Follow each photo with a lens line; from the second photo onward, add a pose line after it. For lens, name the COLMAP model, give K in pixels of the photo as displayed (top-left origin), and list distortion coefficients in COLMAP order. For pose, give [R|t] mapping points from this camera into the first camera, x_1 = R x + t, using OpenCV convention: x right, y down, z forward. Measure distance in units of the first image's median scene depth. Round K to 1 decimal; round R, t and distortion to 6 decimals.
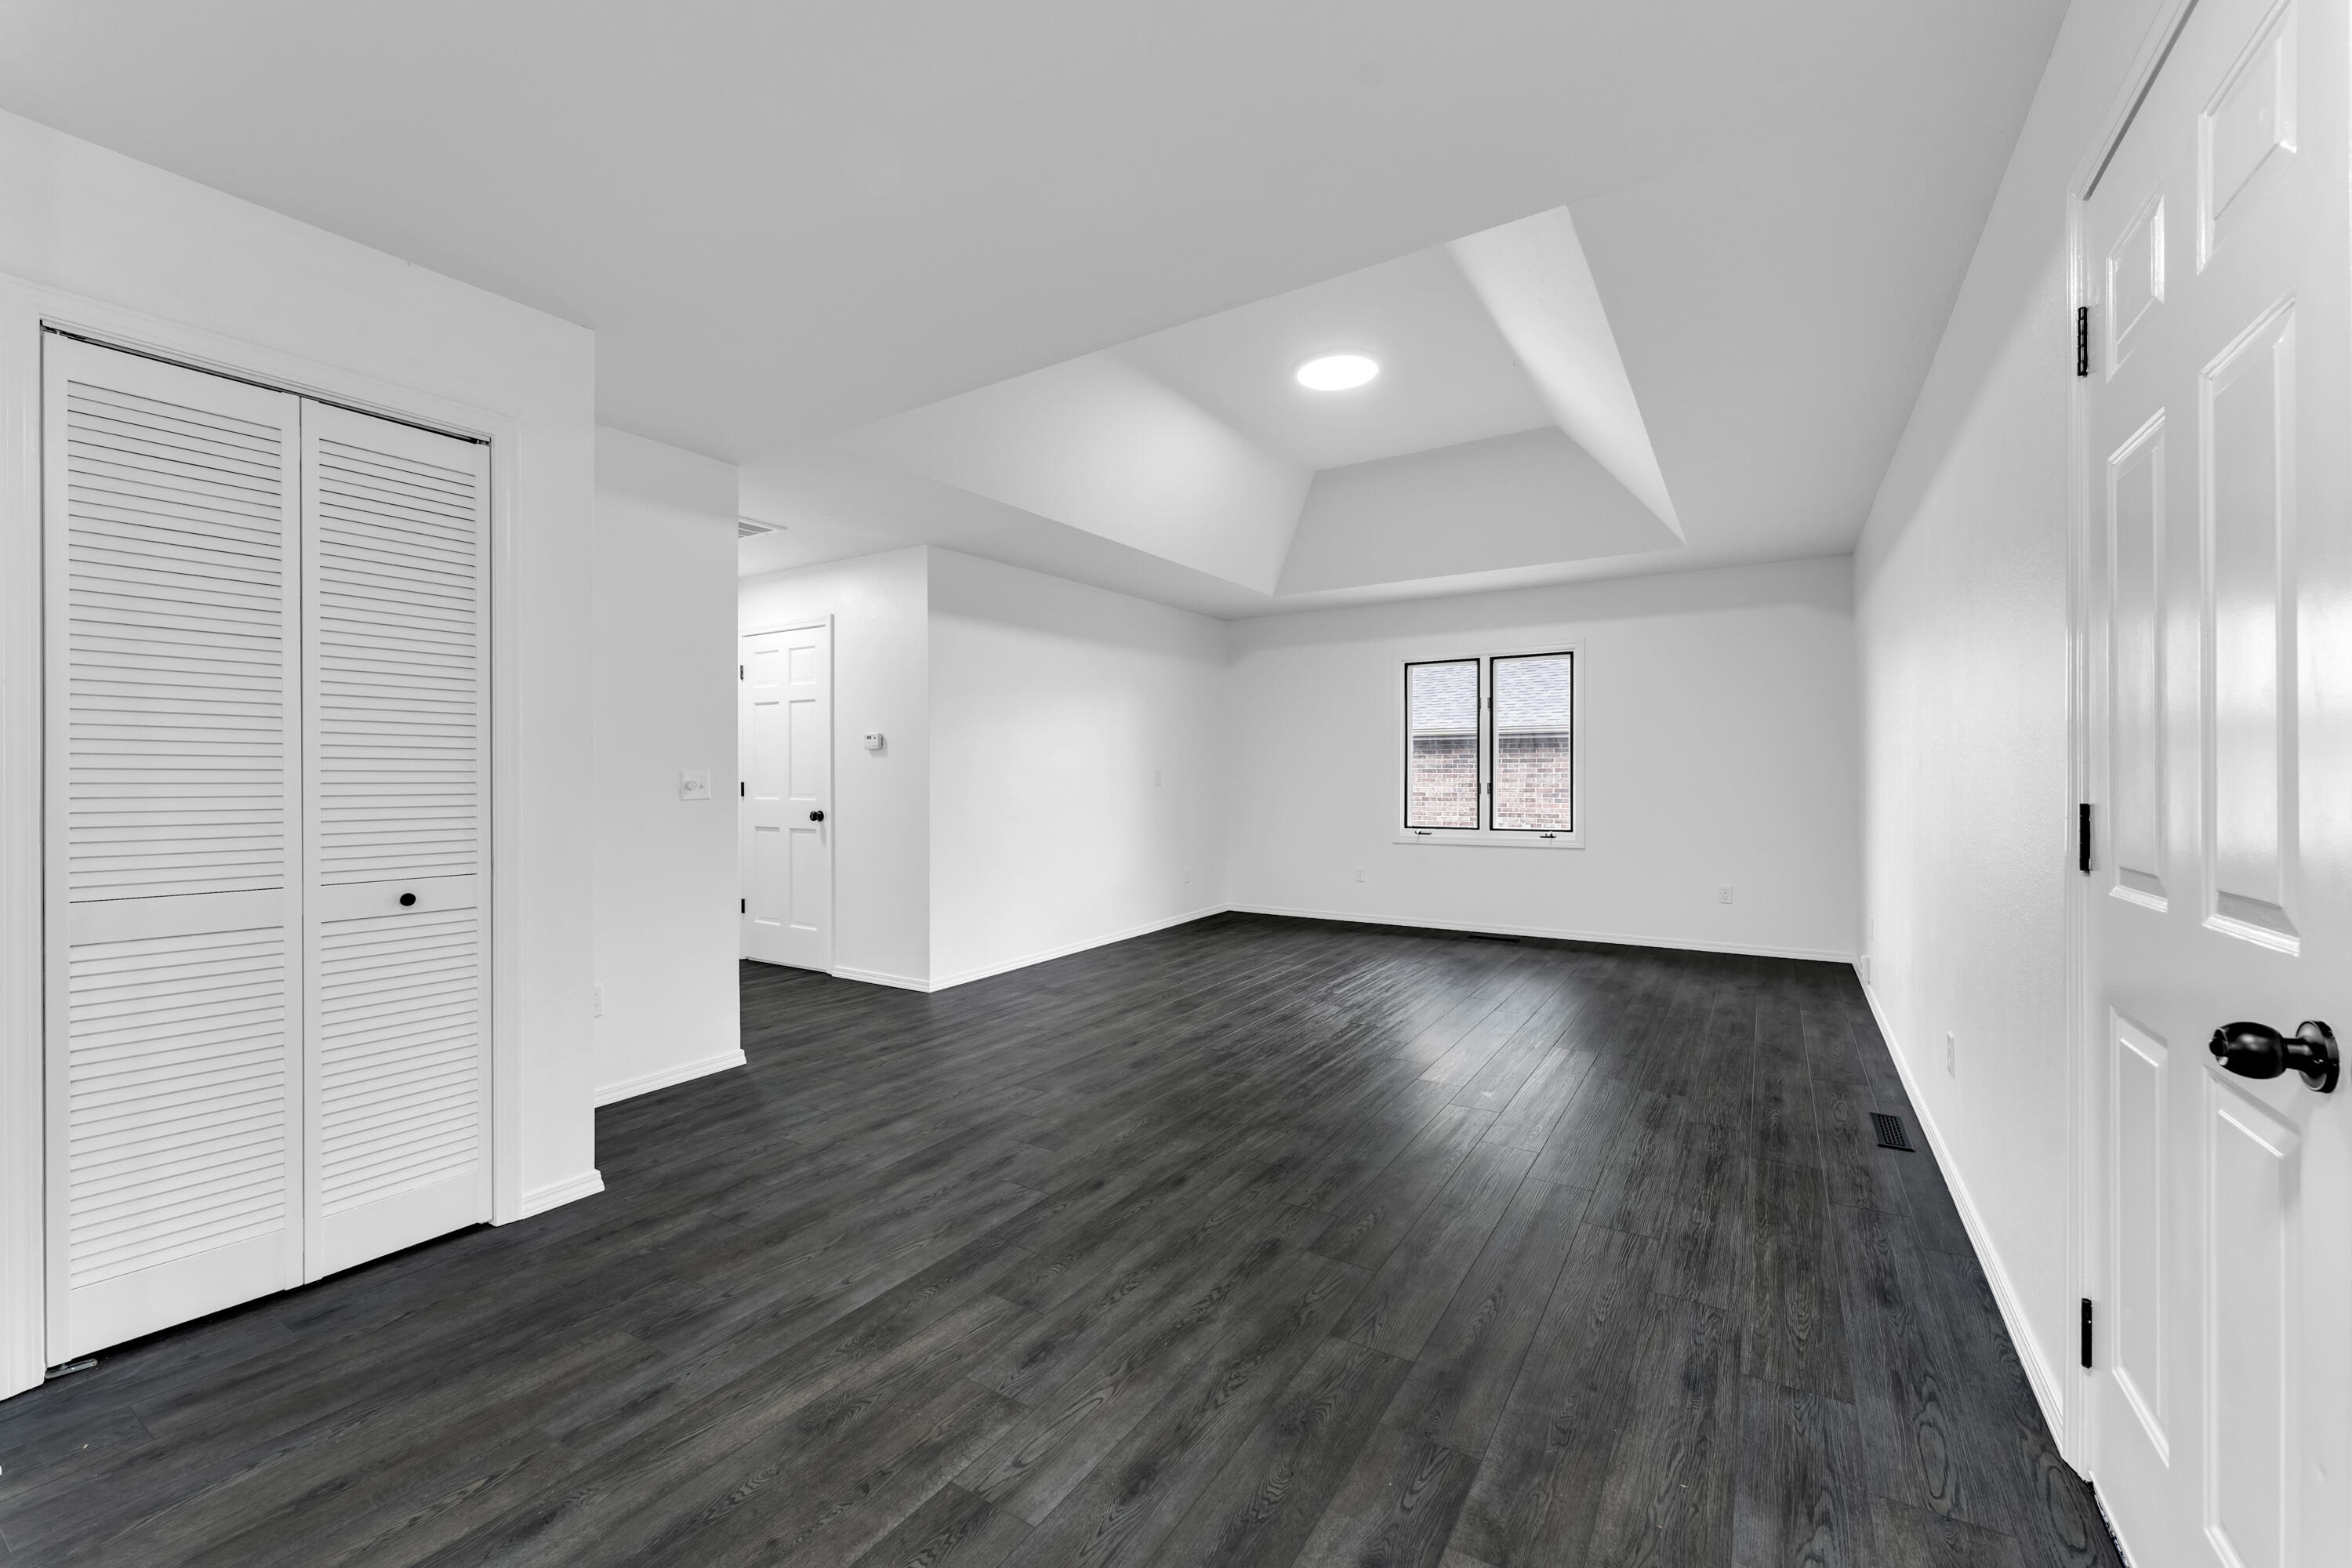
lens RADIAL K [[944.6, 0, 1152.8], [0, 944.6, 778.1], [0, 0, 1]] dist [-0.000719, -0.001204]
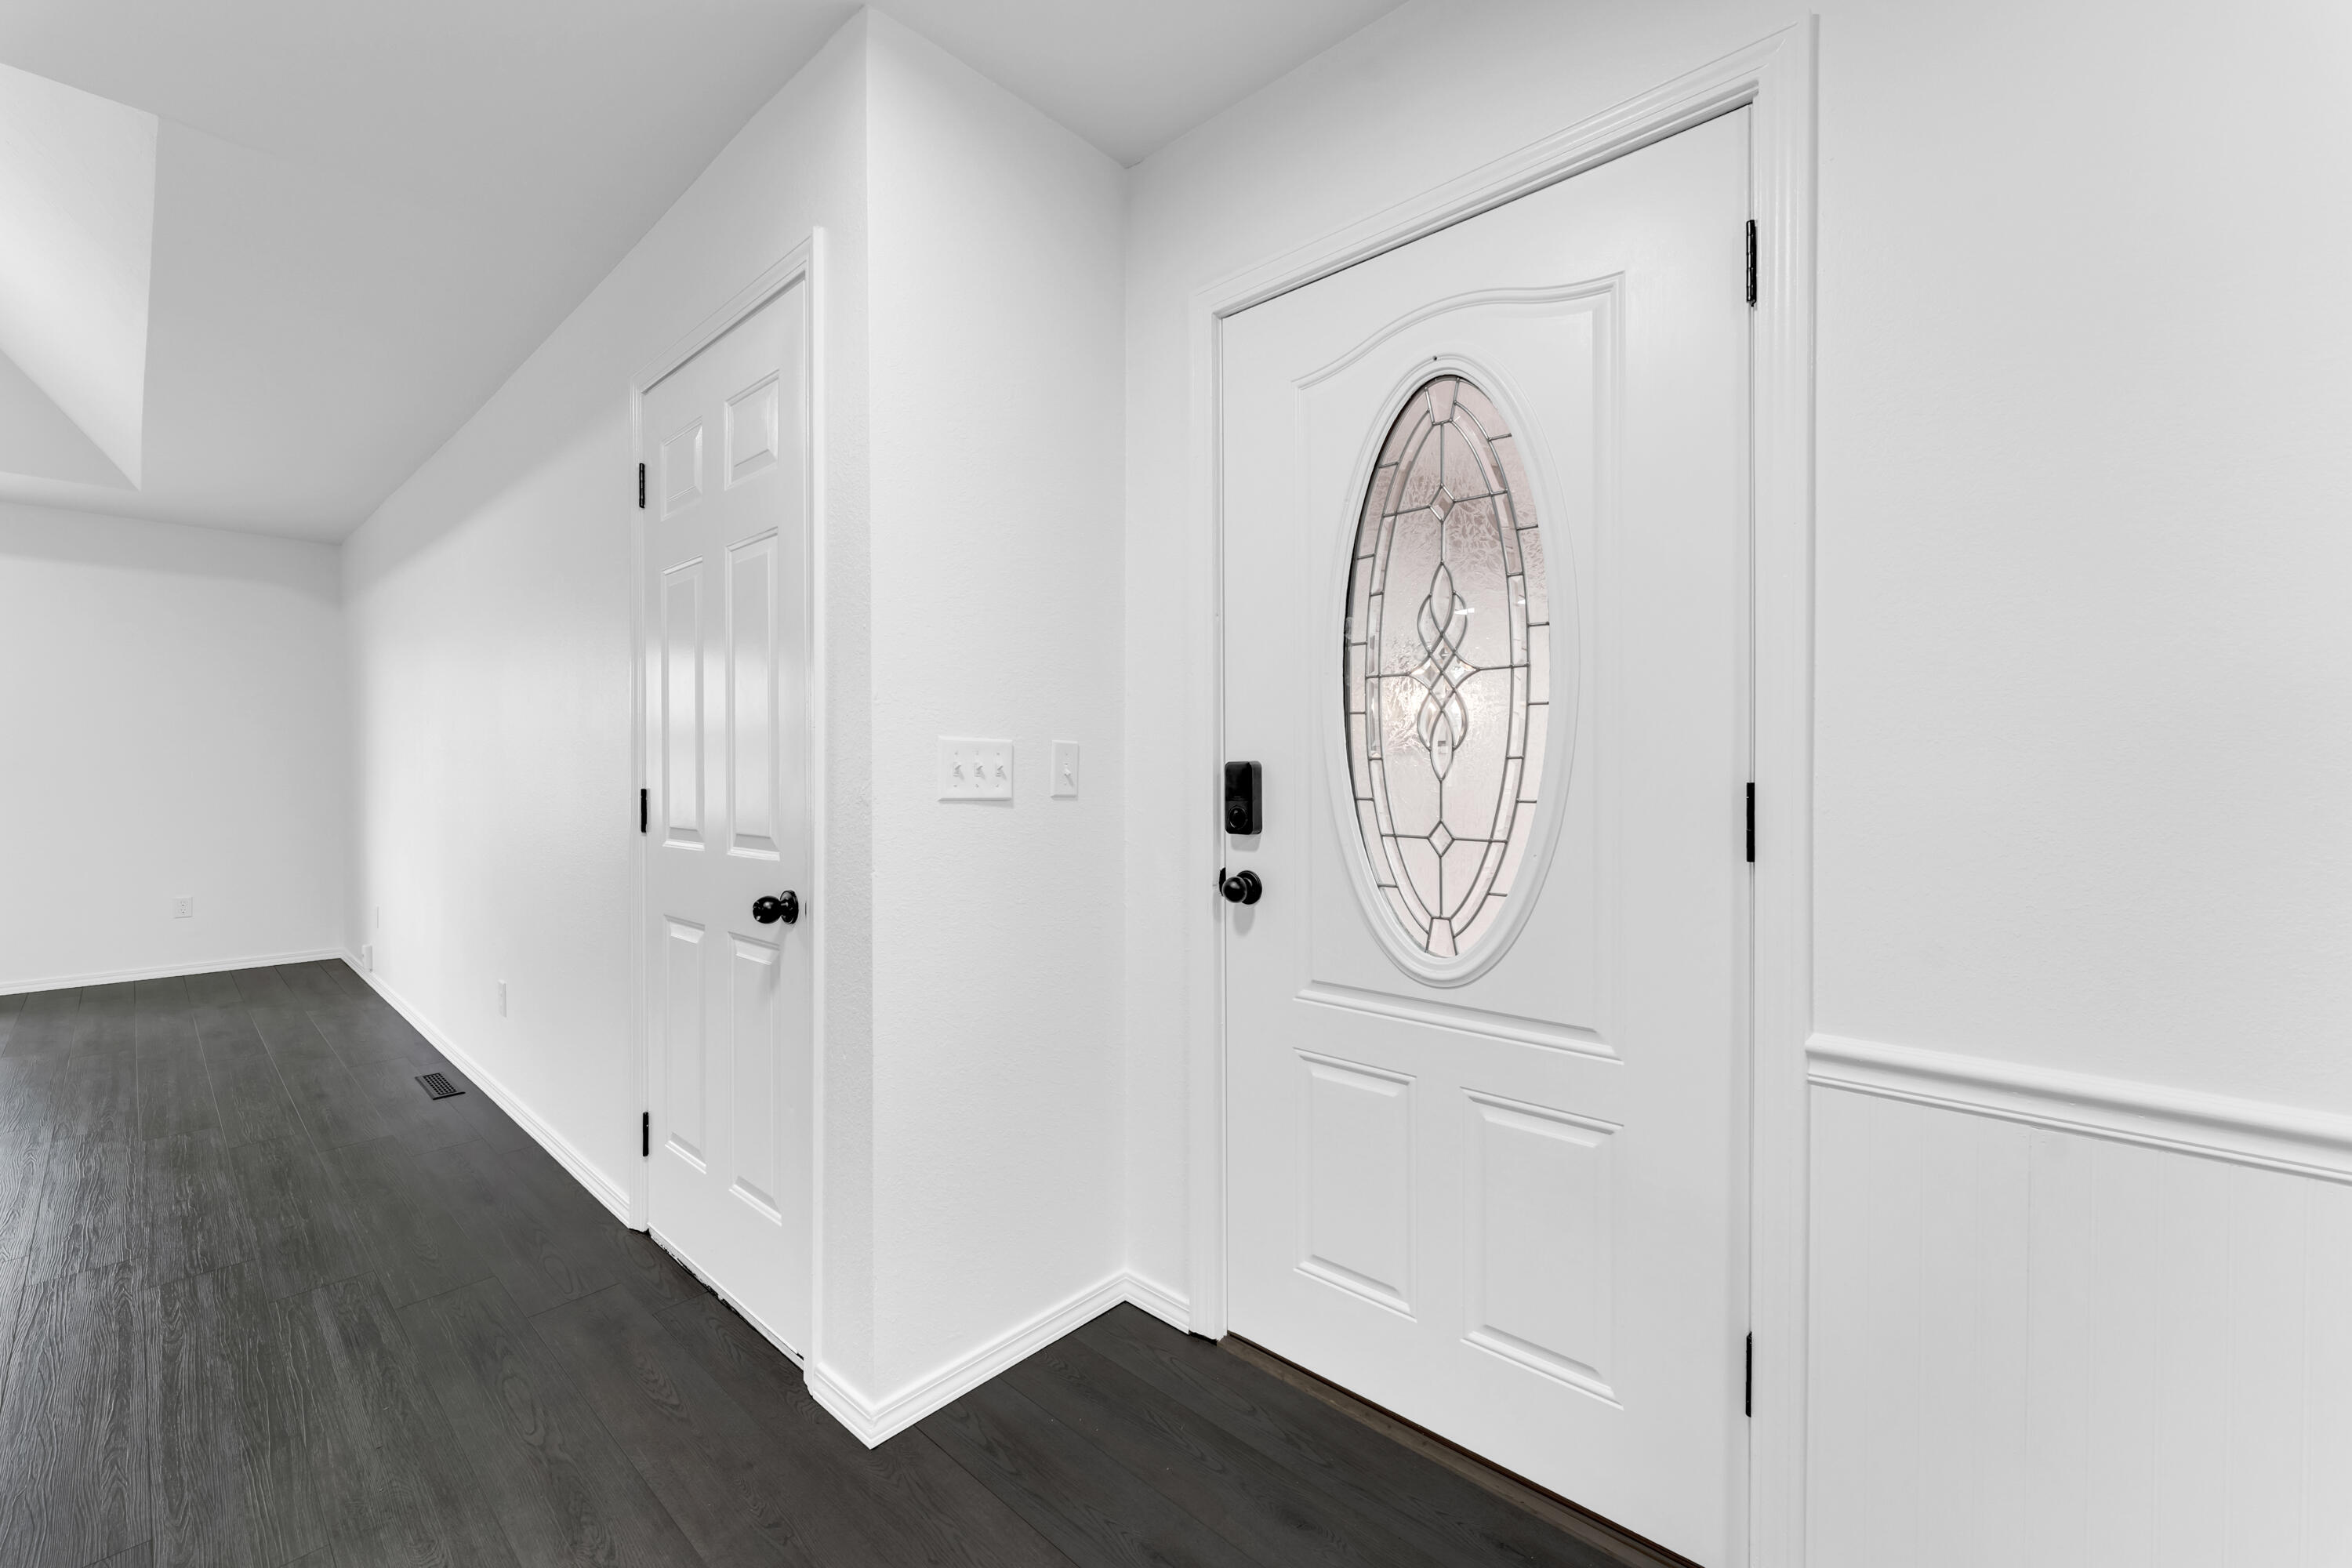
lens RADIAL K [[944.6, 0, 1169.4], [0, 944.6, 777.2], [0, 0, 1]] dist [-0.000719, -0.001204]
pose [[0.162442, -0.006784, 0.986695, -0.322971], [0.000030, 0.999976, 0.006870, -0.002196], [-0.986718, -0.001086, 0.162438, -0.078049]]
